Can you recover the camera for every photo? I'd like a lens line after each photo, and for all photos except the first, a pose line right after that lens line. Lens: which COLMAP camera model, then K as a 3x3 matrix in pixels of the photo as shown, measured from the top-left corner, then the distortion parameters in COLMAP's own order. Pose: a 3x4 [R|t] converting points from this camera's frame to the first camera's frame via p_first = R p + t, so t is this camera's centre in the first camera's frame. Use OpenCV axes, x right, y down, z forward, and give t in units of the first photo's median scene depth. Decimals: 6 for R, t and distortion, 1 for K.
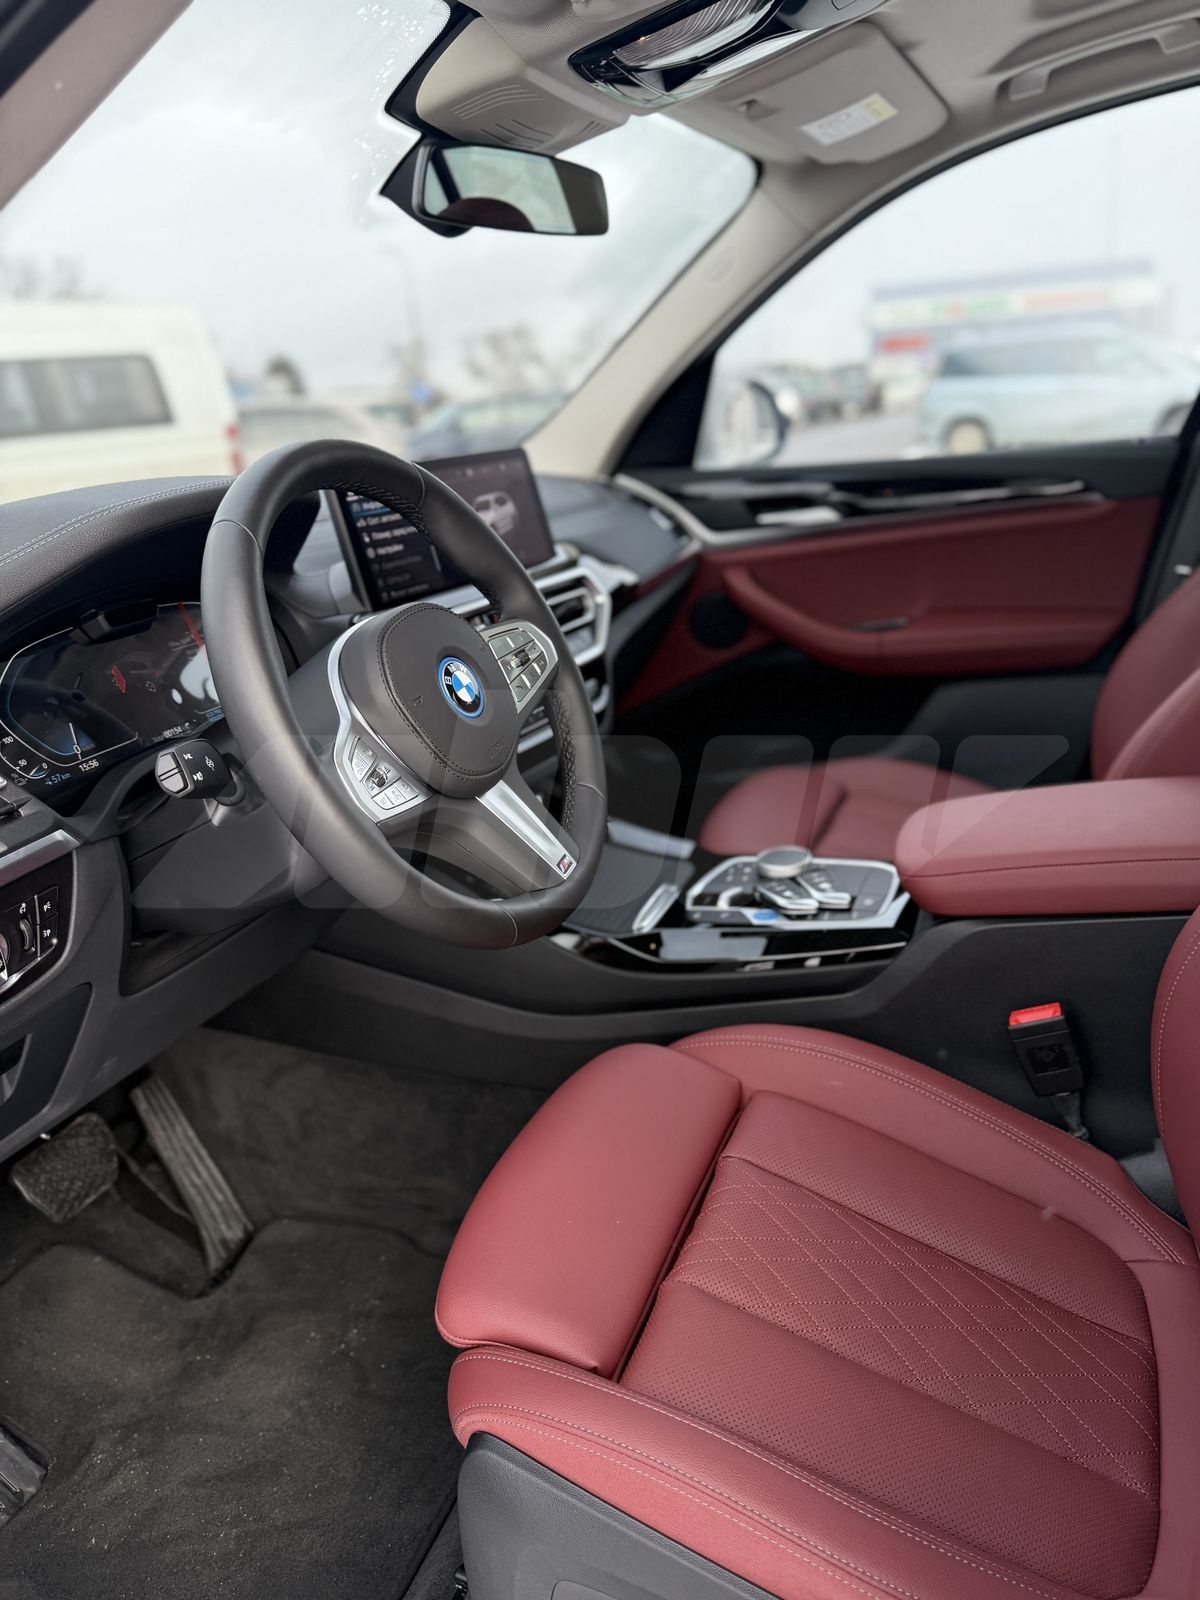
lens RADIAL K [[1102.6, 0, 600.0], [0, 1102.6, 800.0], [0, 0, 1]] dist [0.065672, -0.098975]
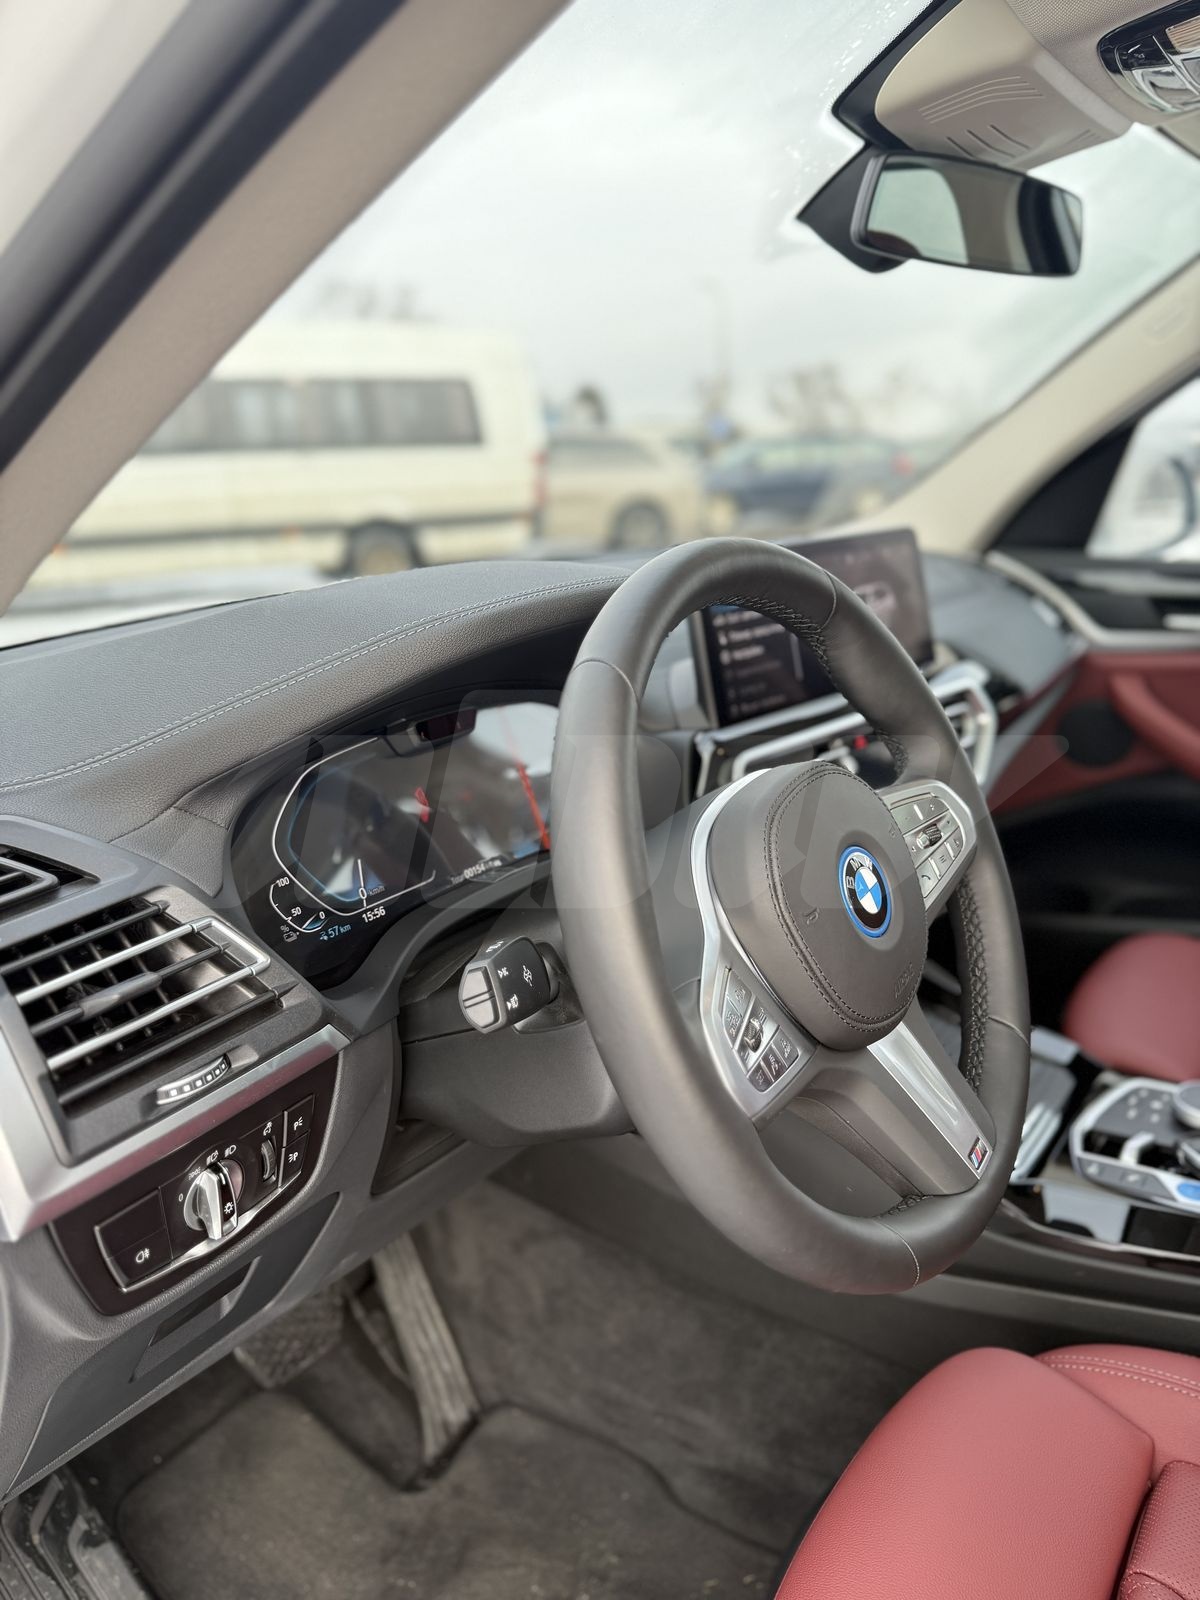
lens RADIAL K [[1102.3, 0, 625.9], [0, 1102.3, 804.8], [0, 0, 1]] dist [0.082615, -0.108953]
pose [[0.973147, 0.120166, -0.196331, -0.102389], [-0.124882, 0.992102, -0.011777, -0.093420], [0.193365, 0.035979, 0.980467, 0.189093]]
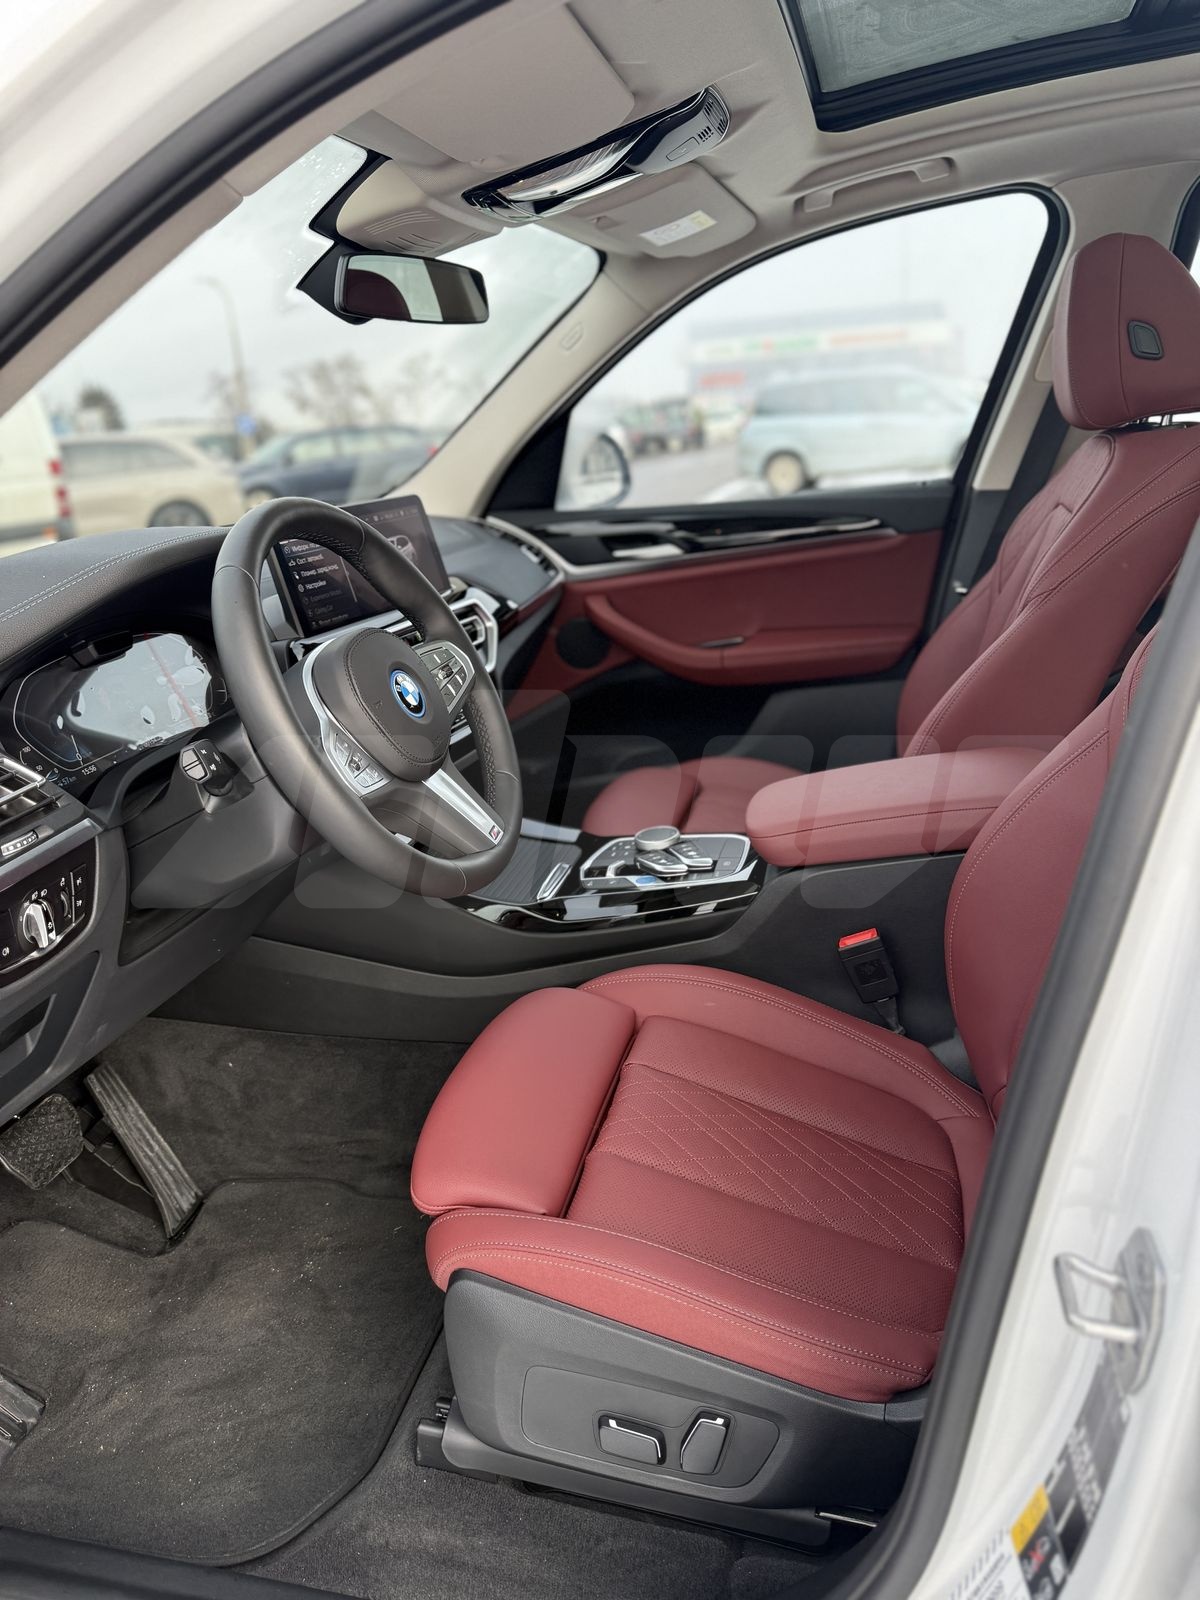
lens RADIAL K [[1102.6, 0, 600.0], [0, 1102.6, 800.0], [0, 0, 1]] dist [0.065672, -0.098975]
pose [[0.989308, -0.045266, 0.138637, -0.063925], [0.048736, 0.998575, -0.021736, 0.040694], [-0.137455, 0.028260, 0.990105, -0.195571]]
